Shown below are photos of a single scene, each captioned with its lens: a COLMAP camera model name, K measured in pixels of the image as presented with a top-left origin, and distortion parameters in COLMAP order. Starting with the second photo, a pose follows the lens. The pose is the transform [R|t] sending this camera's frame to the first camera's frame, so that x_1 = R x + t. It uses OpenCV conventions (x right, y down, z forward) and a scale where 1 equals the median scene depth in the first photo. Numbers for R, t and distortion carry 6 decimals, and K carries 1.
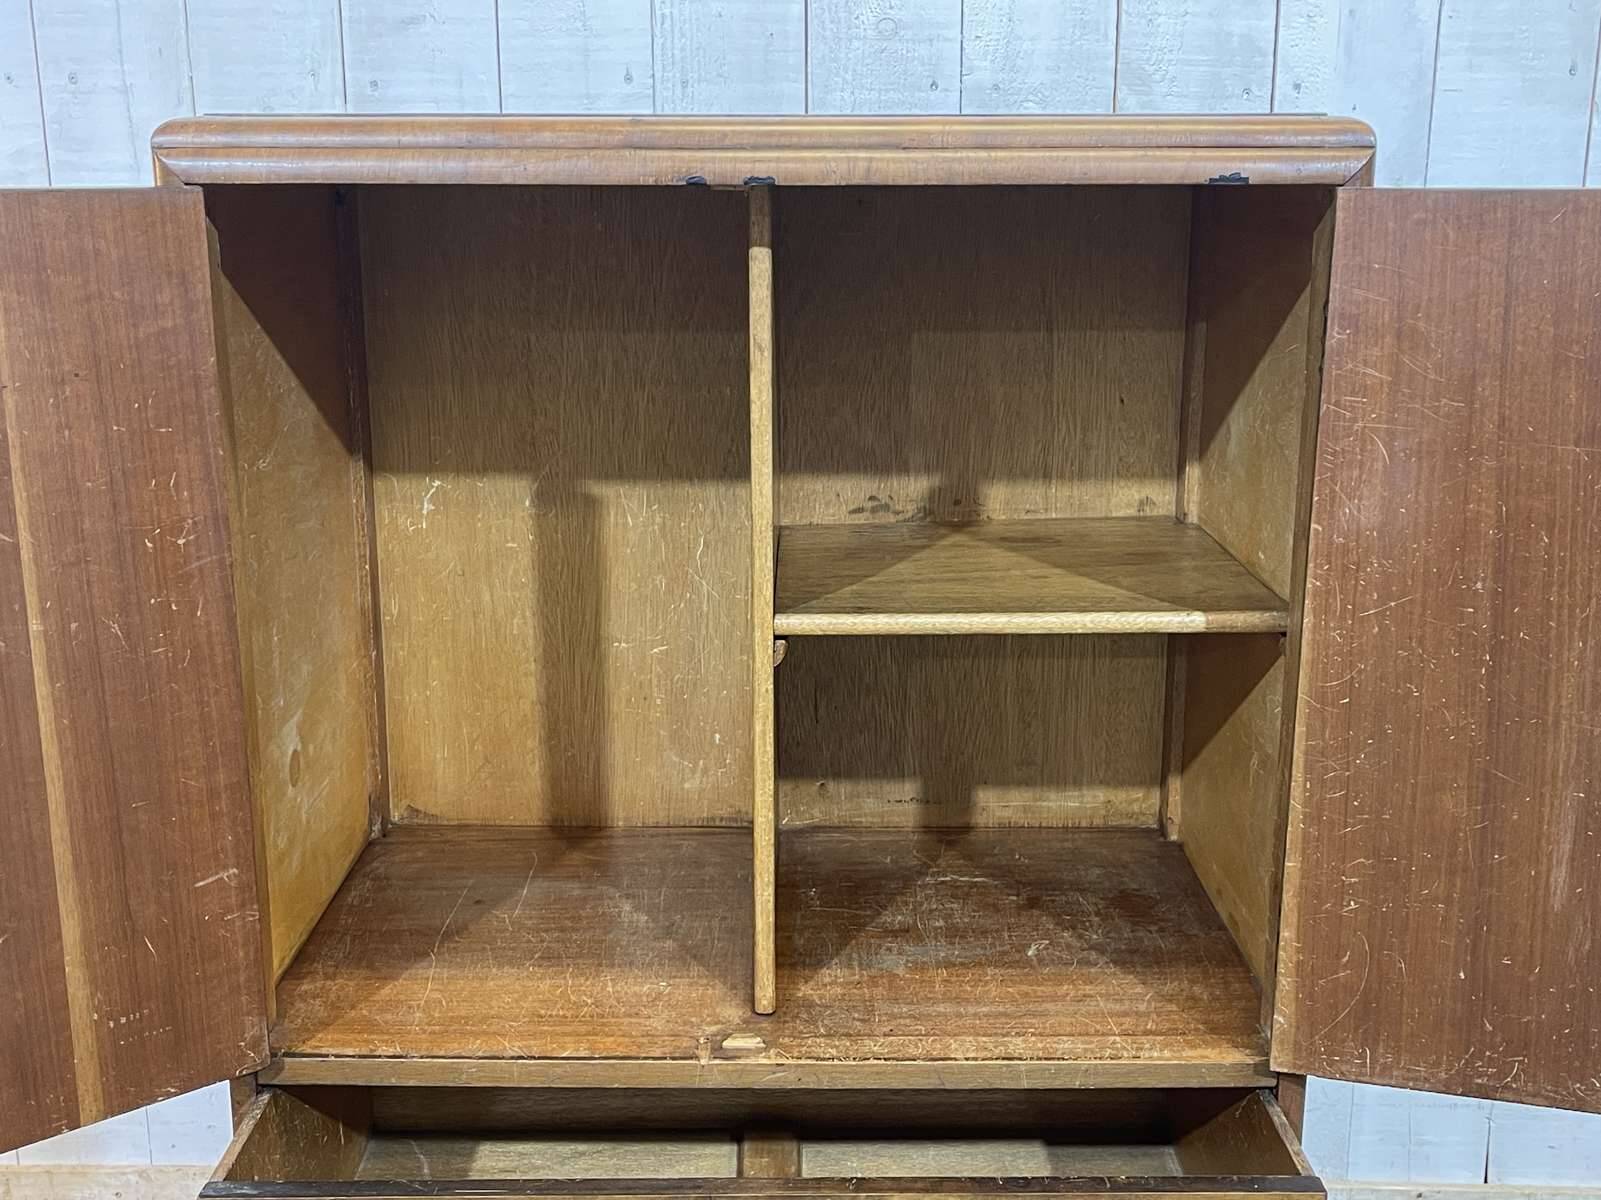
lens RADIAL K [[1791.0, 0, 788.8], [0, 1791.0, 599.6], [0, 0, 1]] dist [0.060443, -0.110788]
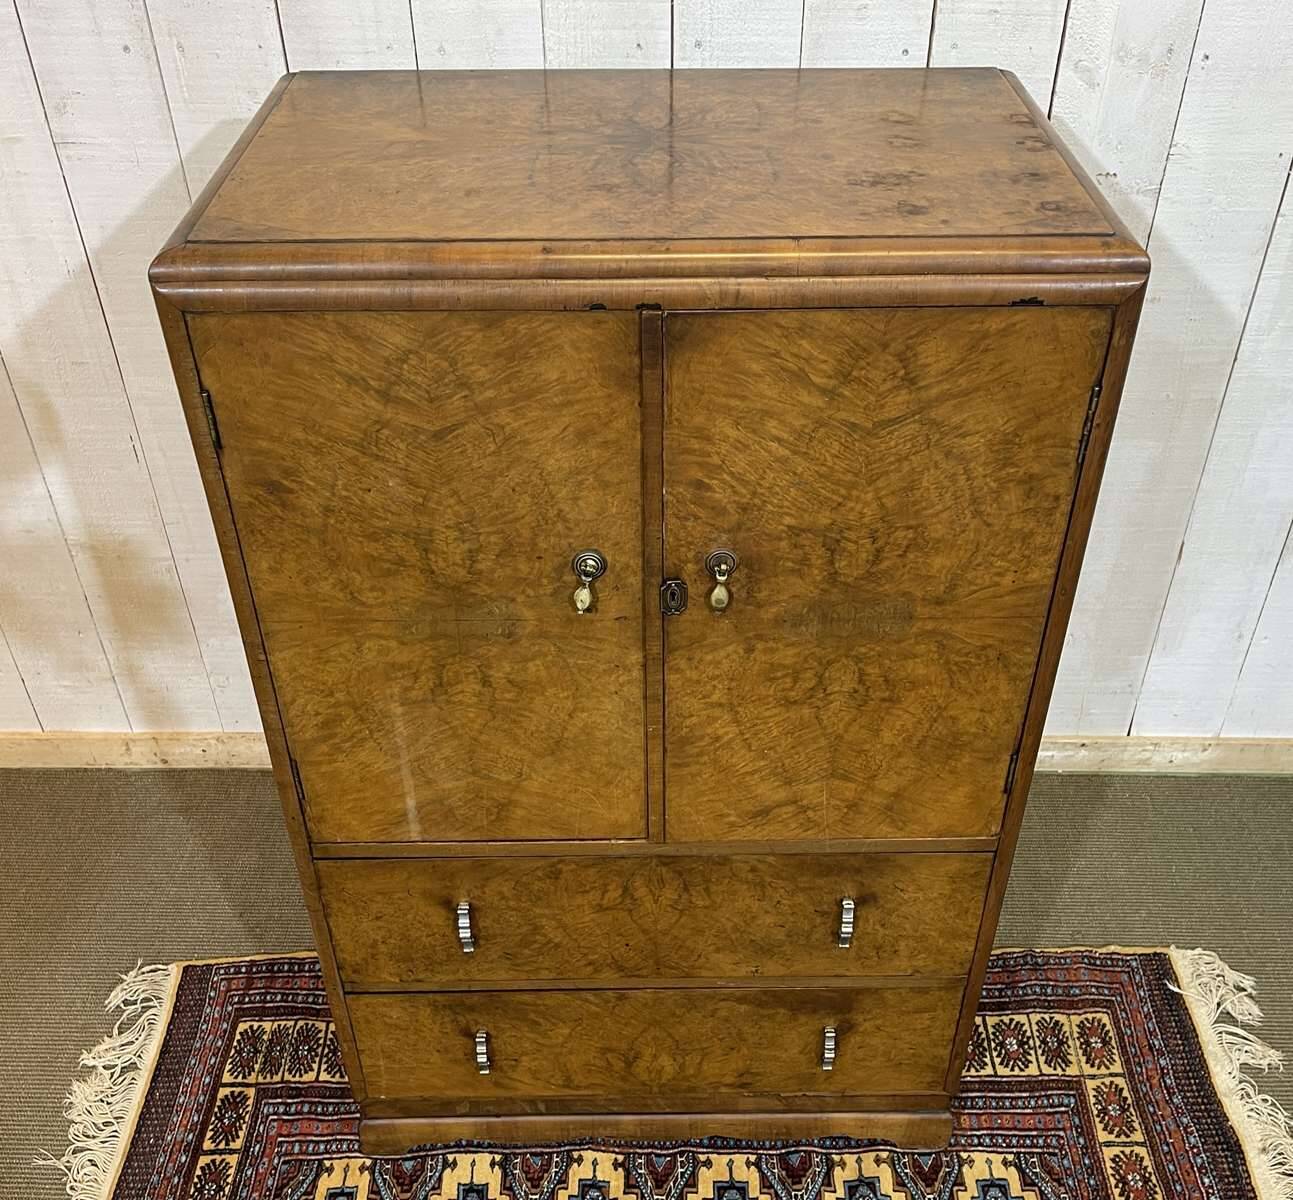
lens RADIAL K [[1333.6, 0, 658.9], [0, 1333.6, 606.7], [0, 0, 1]] dist [0.048274, -0.034170]
pose [[0.999839, -0.012568, 0.012783, -0.016893], [0.006271, 0.913238, 0.407378, -0.293996], [-0.016794, -0.407232, 0.913170, 0.055025]]
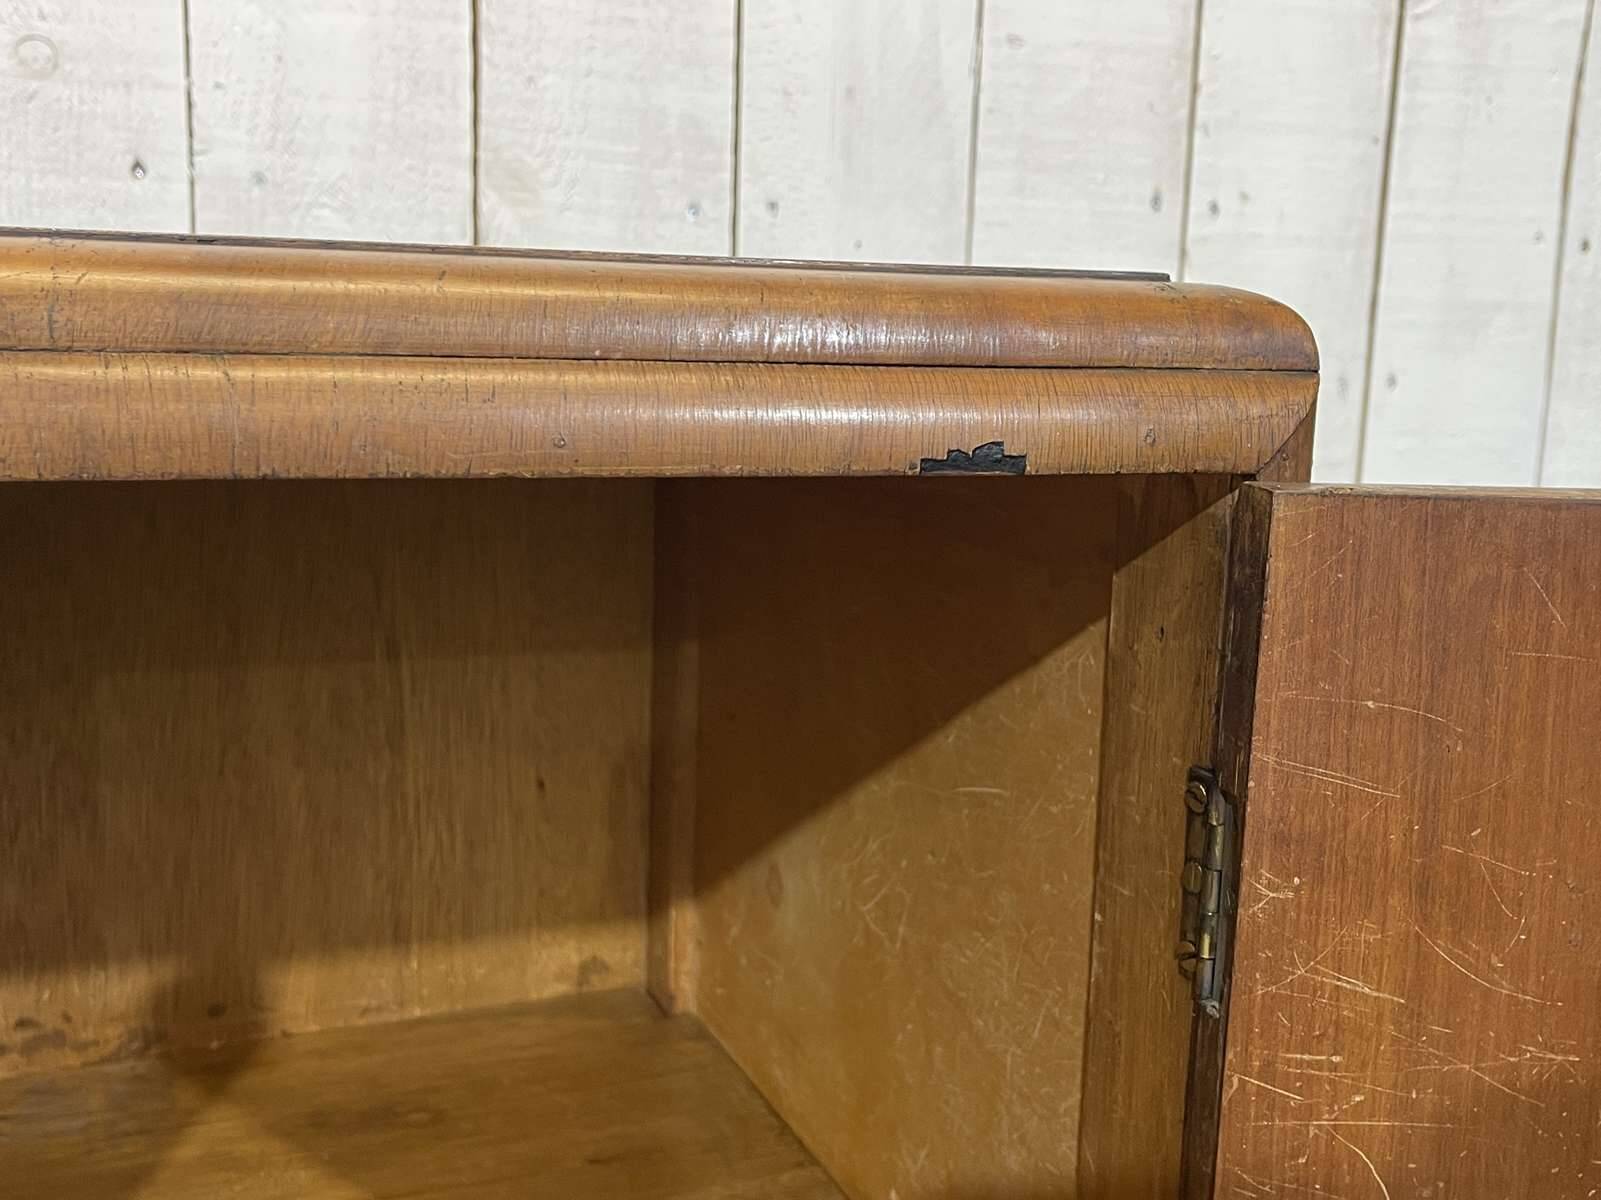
lens RADIAL K [[1814.0, 0, 803.4], [0, 1814.0, 611.6], [0, 0, 1]] dist [0.032555, -0.029757]
pose [[0.924159, -0.038411, 0.380072, 0.059113], [0.059358, 0.997287, -0.043542, -0.134292], [-0.377368, 0.062800, 0.923932, 0.488604]]
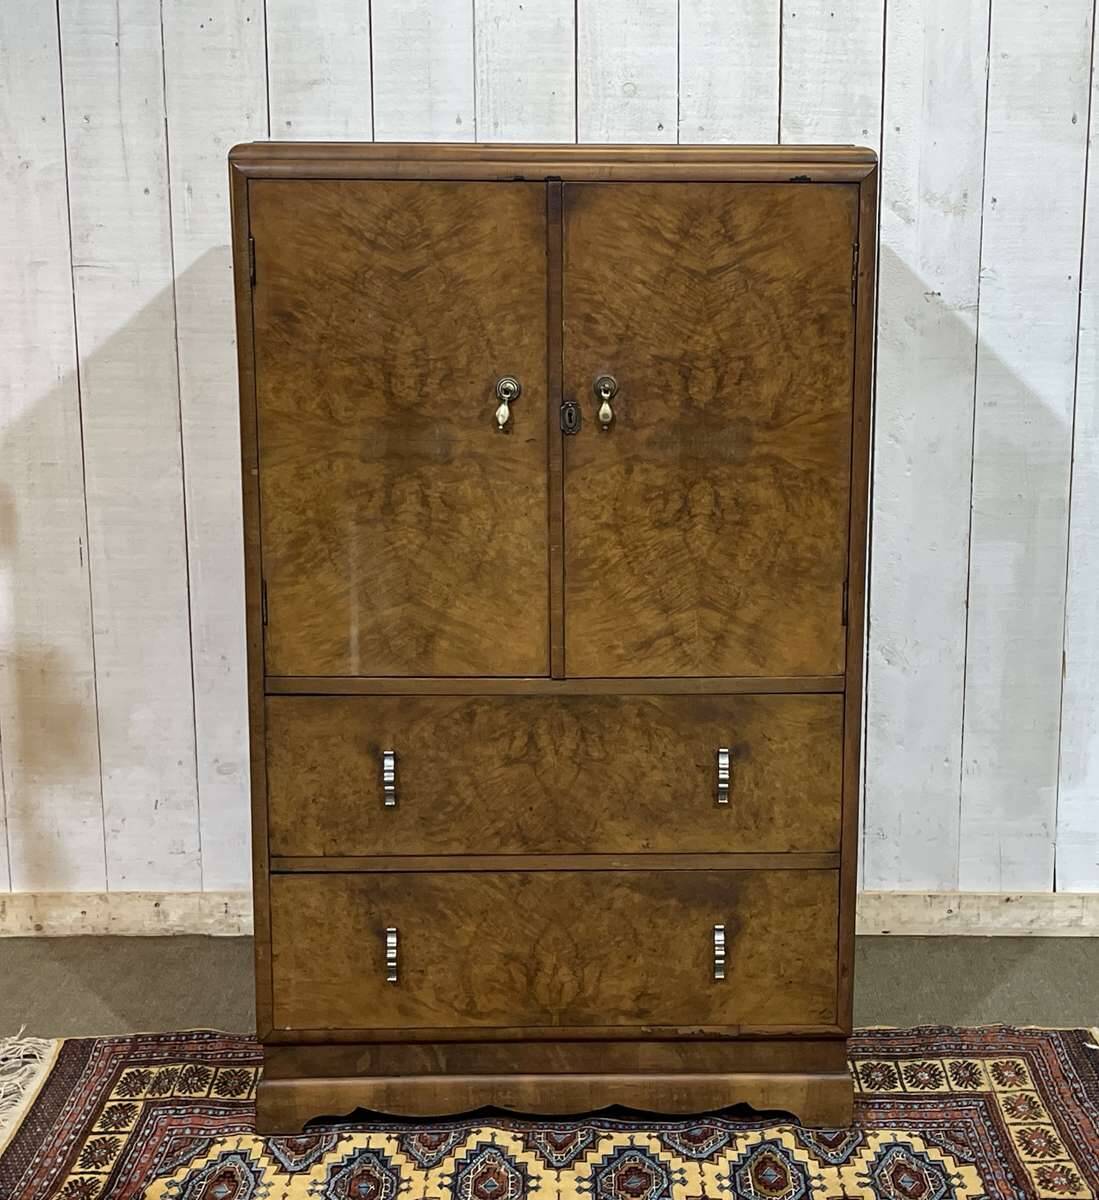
lens RADIAL K [[1991.8, 0, 617.4], [0, 1991.8, 608.6], [0, 0, 1]] dist [0.147539, -0.457721]
pose [[0.999498, -0.002304, 0.031588, -0.011510], [0.003552, 0.999213, -0.039506, 0.210267], [-0.031472, 0.039598, 0.998720, -0.757620]]
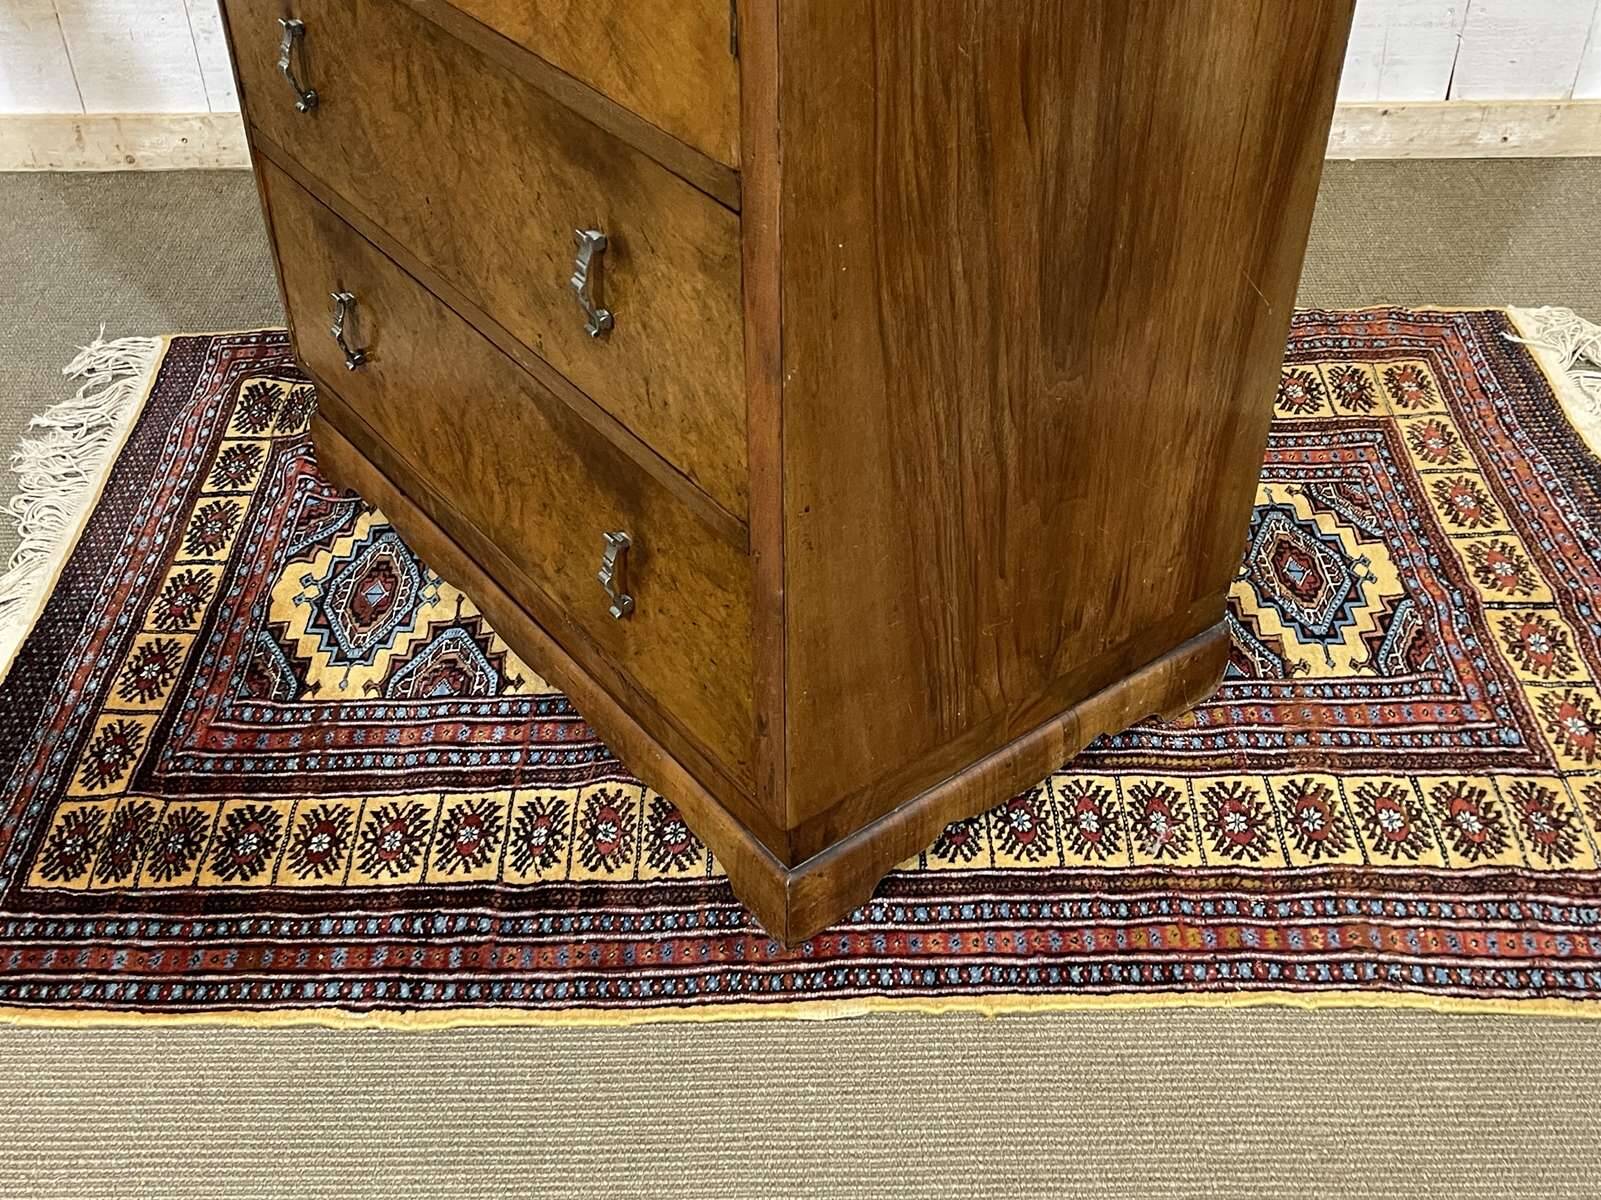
lens RADIAL K [[1791.0, 0, 788.8], [0, 1791.0, 599.6], [0, 0, 1]] dist [0.060443, -0.110788]
pose [[0.999543, -0.023749, 0.018709, -0.049937], [0.013395, 0.902655, 0.430156, 0.158518], [-0.027103, -0.429709, 0.902561, -0.130965]]
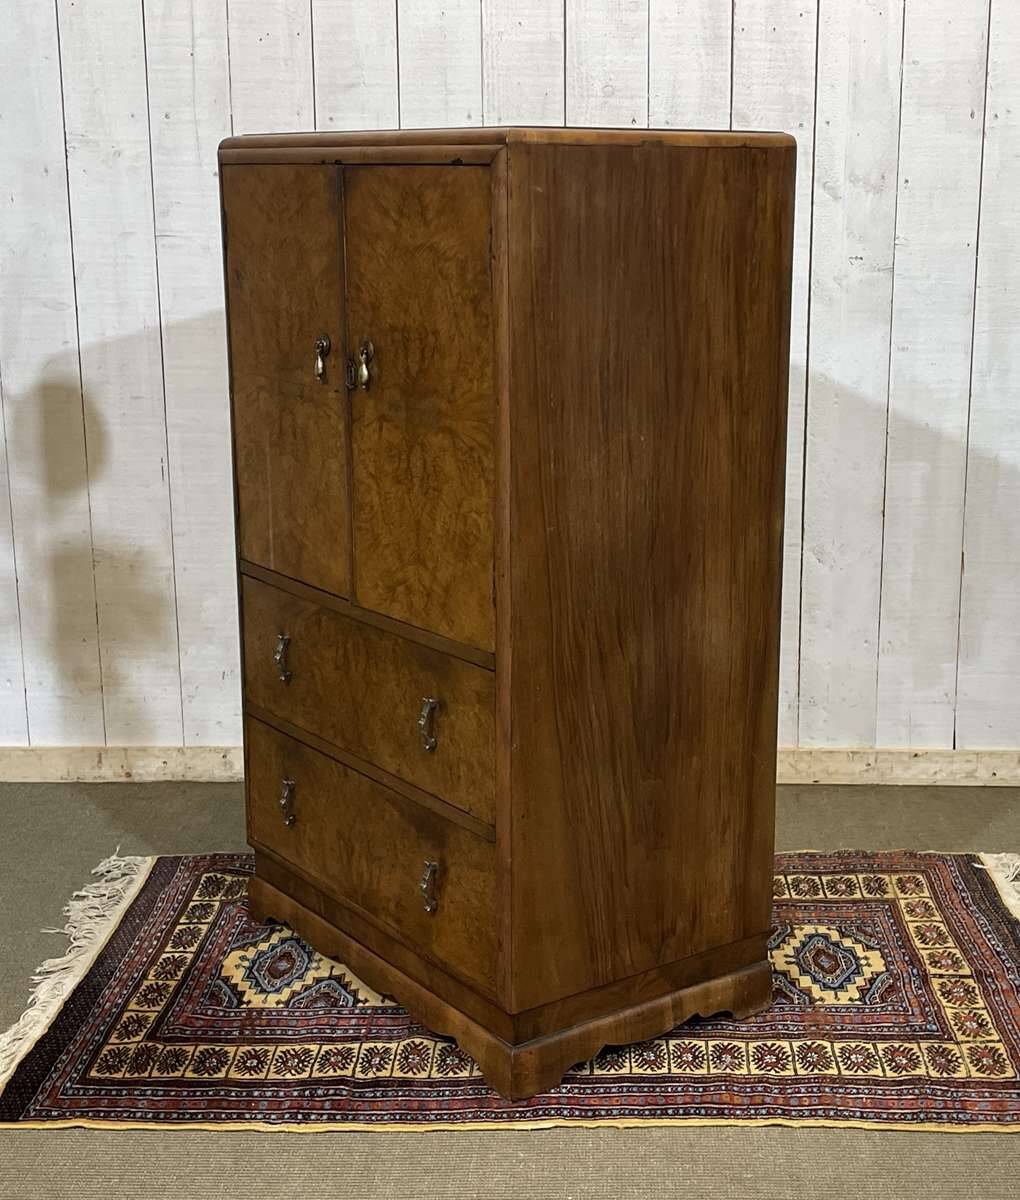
lens RADIAL K [[1760.3, 0, 576.0], [0, 1760.3, 584.1], [0, 0, 1]] dist [0.172603, -0.591805]
pose [[0.999867, -0.000429, 0.016305, -0.010436], [0.000760, 0.999794, -0.020274, 0.258267], [-0.016293, 0.020284, 0.999661, -0.928504]]
